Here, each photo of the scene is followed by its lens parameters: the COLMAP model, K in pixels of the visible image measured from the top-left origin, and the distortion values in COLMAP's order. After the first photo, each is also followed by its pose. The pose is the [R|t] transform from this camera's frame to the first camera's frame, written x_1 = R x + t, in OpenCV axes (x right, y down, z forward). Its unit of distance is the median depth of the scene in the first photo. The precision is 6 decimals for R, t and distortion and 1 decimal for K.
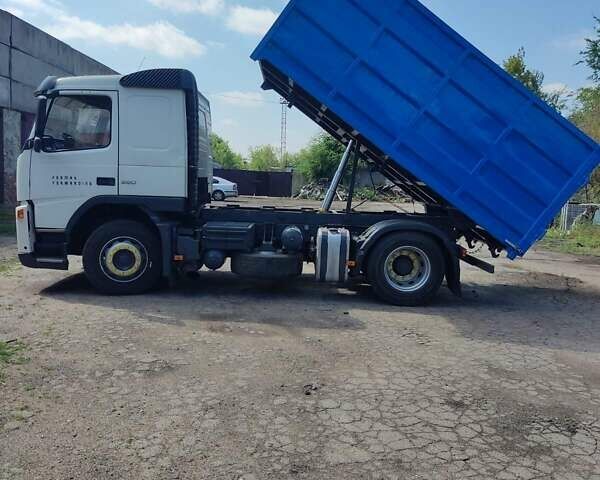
lens RADIAL K [[569.7, 0, 300.0], [0, 569.7, 240.0], [0, 0, 1]] dist [0.013640, -0.009894]
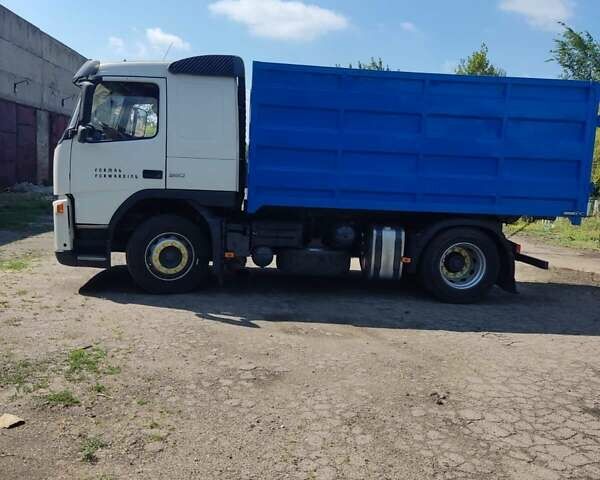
lens RADIAL K [[567.4, 0, 280.3], [0, 567.4, 240.9], [0, 0, 1]] dist [0.064836, -0.108182]
pose [[0.998795, -0.001303, 0.049054, -0.177402], [0.000547, 0.999881, 0.015433, -0.007168], [-0.049068, -0.015388, 0.998677, 0.047763]]
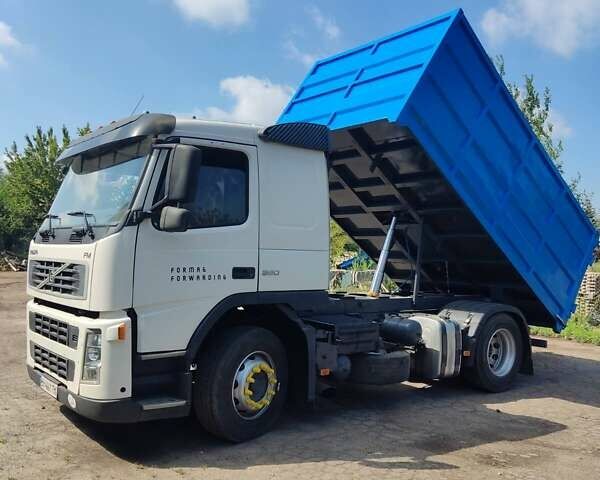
lens RADIAL K [[567.4, 0, 280.3], [0, 567.4, 240.9], [0, 0, 1]] dist [0.064836, -0.108182]
pose [[0.825906, -0.002947, 0.563800, -0.694552], [0.067723, 0.993265, -0.094015, -0.074426], [-0.559725, 0.115830, 0.820543, 0.413711]]
